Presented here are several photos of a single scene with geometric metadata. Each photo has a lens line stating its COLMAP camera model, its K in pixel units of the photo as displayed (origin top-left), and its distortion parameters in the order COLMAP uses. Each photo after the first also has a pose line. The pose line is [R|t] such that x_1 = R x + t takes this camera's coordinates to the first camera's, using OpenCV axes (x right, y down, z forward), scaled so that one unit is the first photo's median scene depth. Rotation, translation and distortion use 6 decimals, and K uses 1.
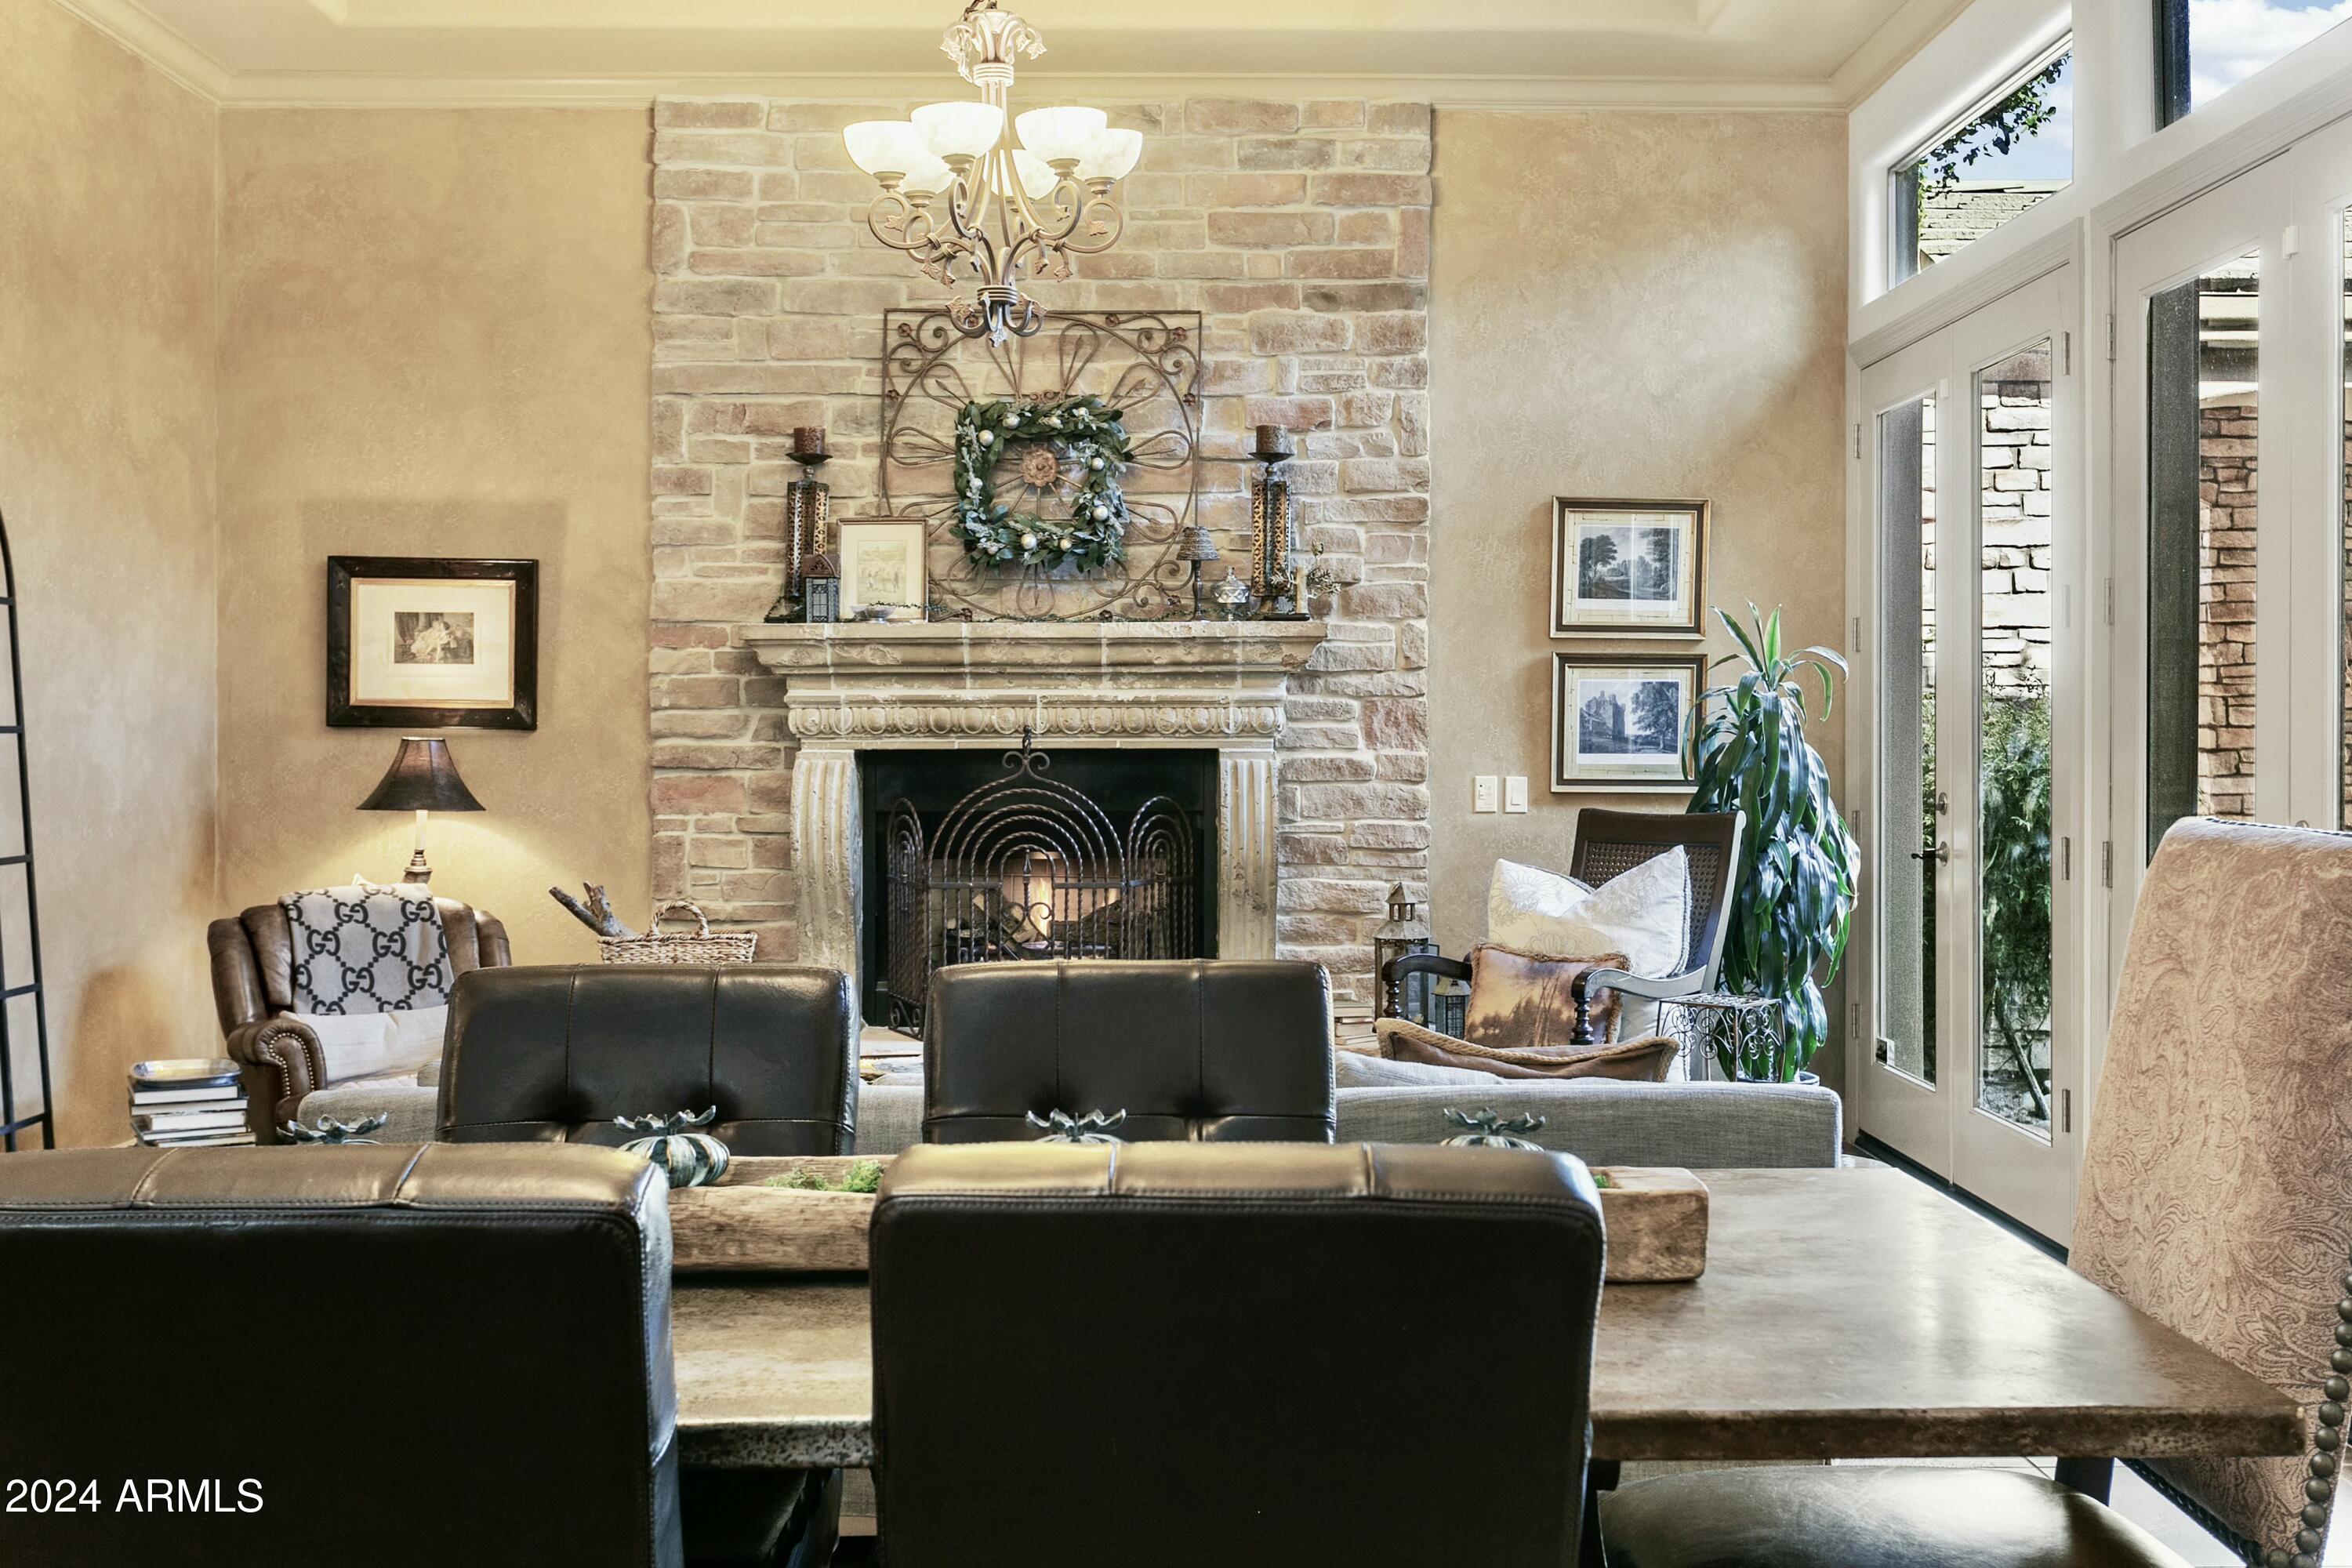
lens RADIAL K [[2534.8, 0, 1174.6], [0, 2534.8, 782.7], [0, 0, 1]] dist [0.017086, 0.000000]
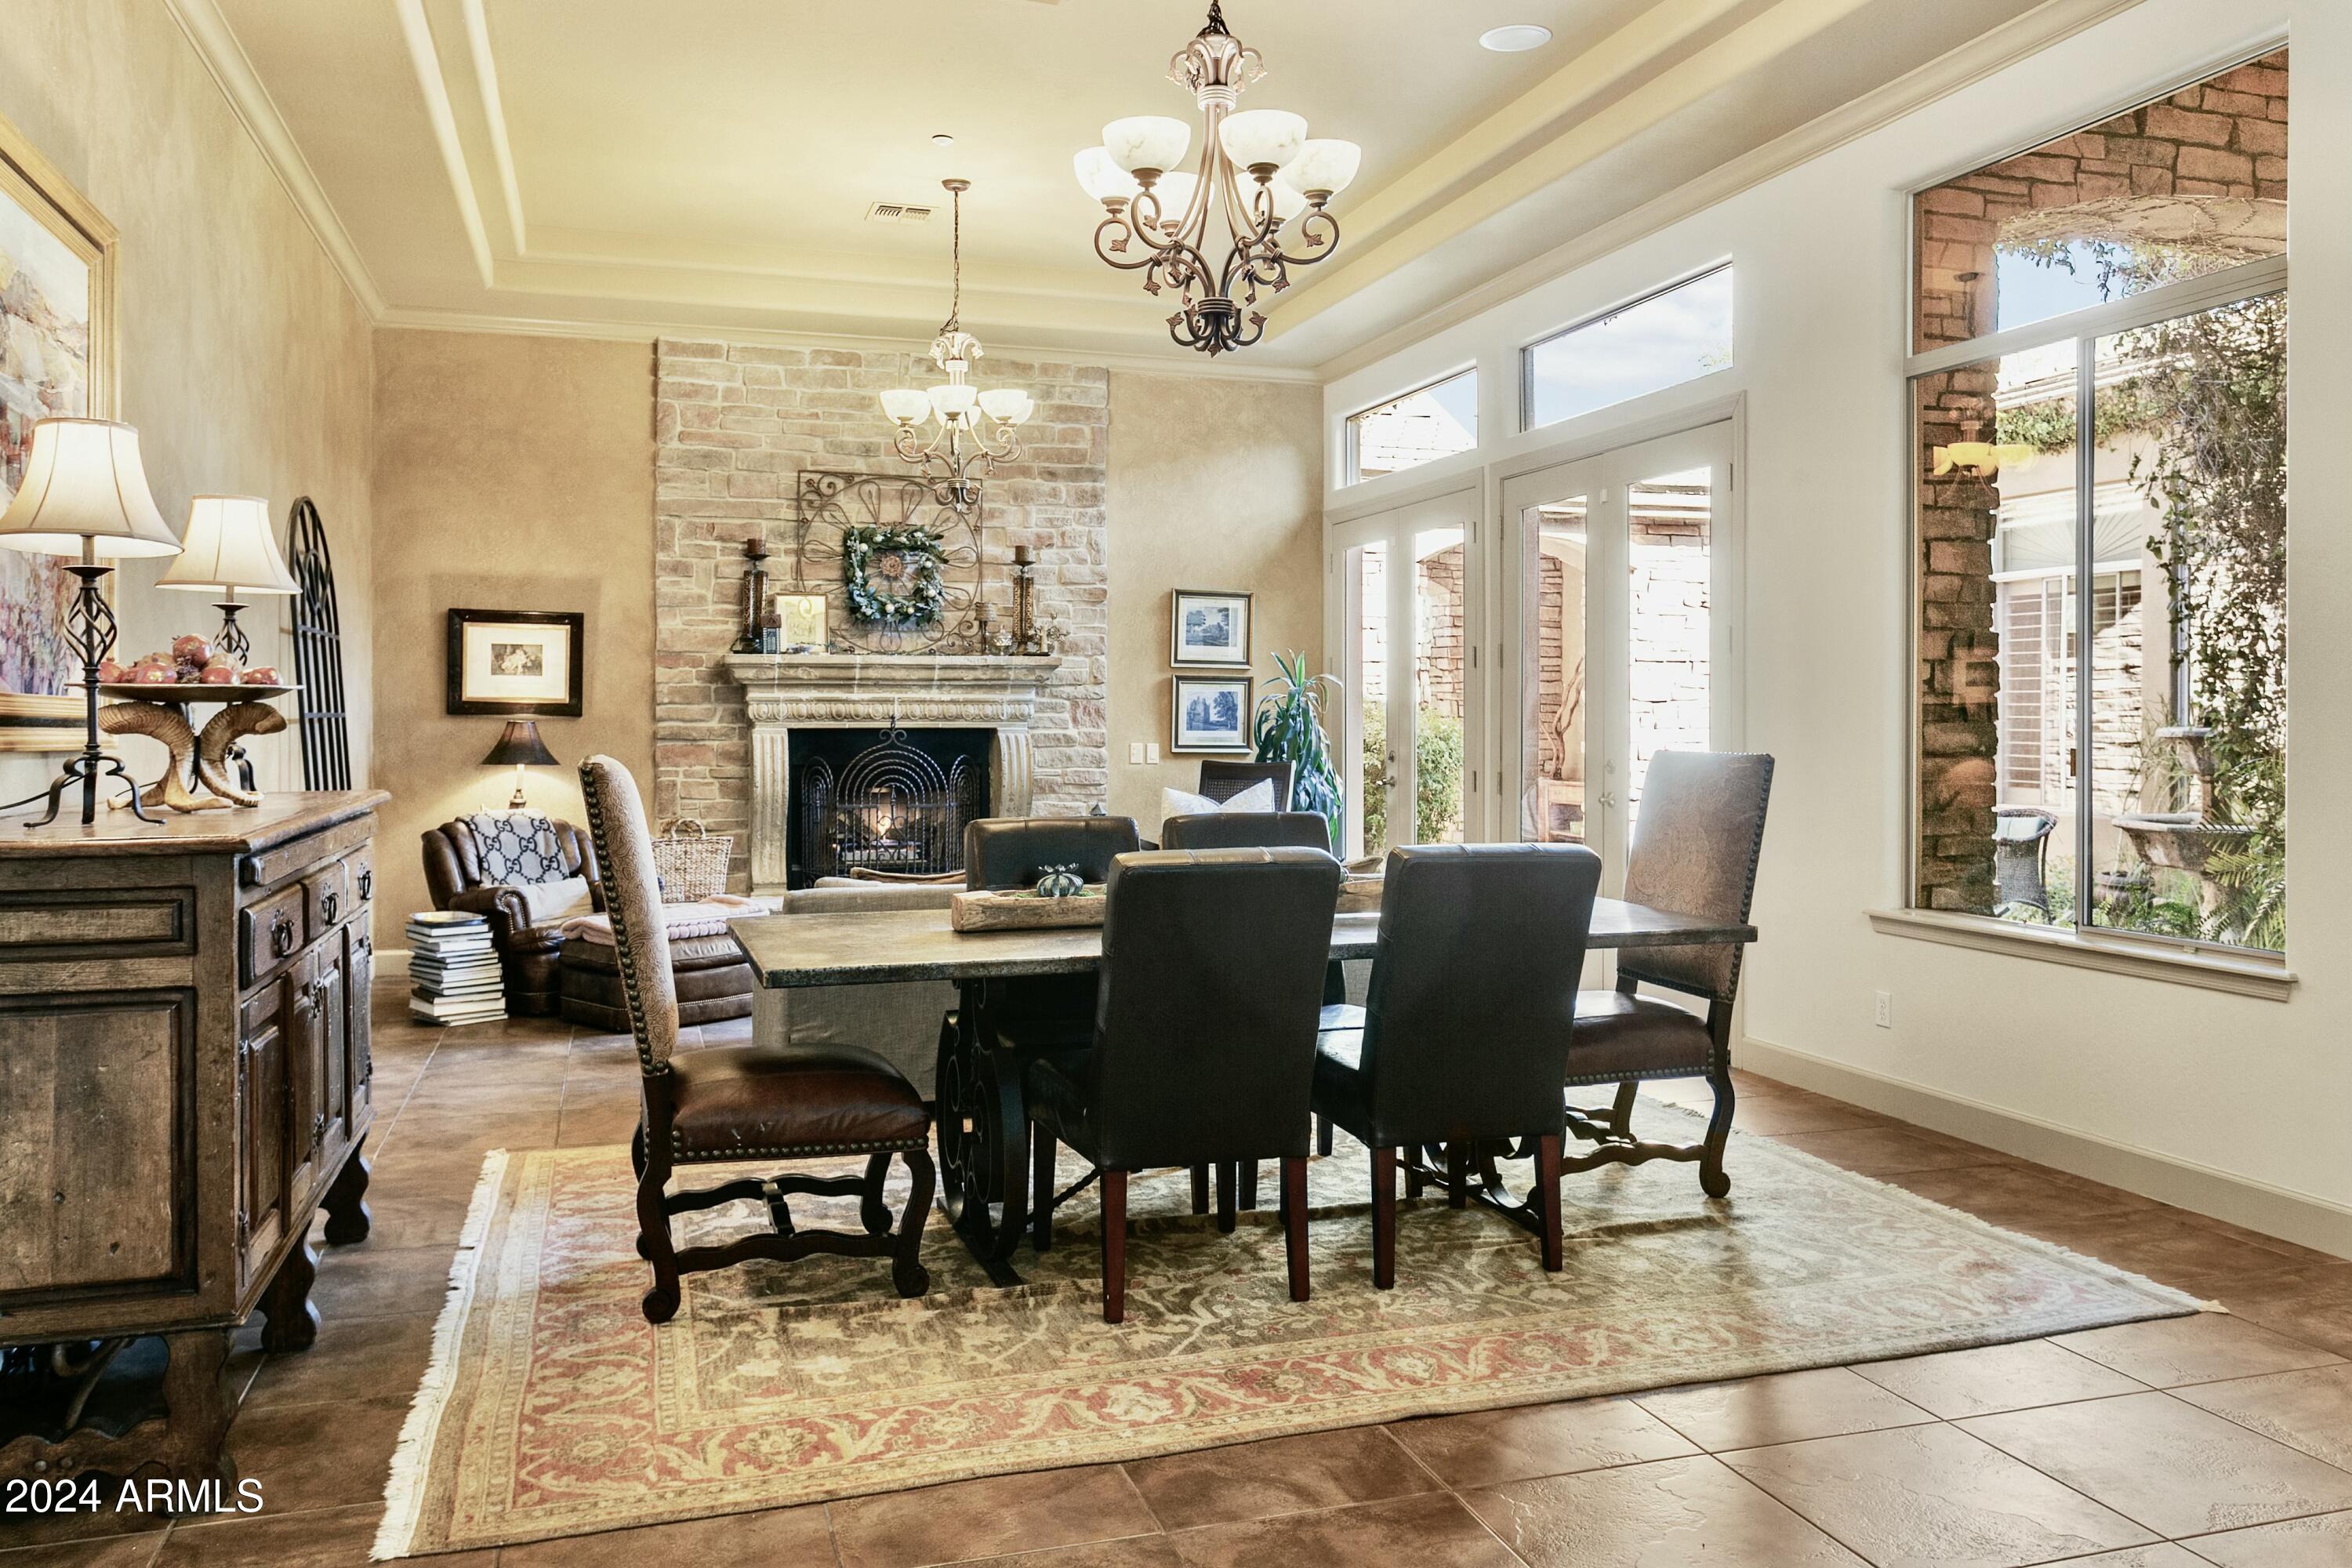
lens RADIAL K [[1799.2, 0, 1180.0], [0, 1799.2, 775.2], [0, 0, 1]] dist [0.004204, 0.007754]
pose [[0.957762, -0.006523, 0.287487, -0.217633], [0.003015, 0.999916, 0.012642, 0.003963], [-0.287545, -0.011241, 0.957701, -0.234388]]
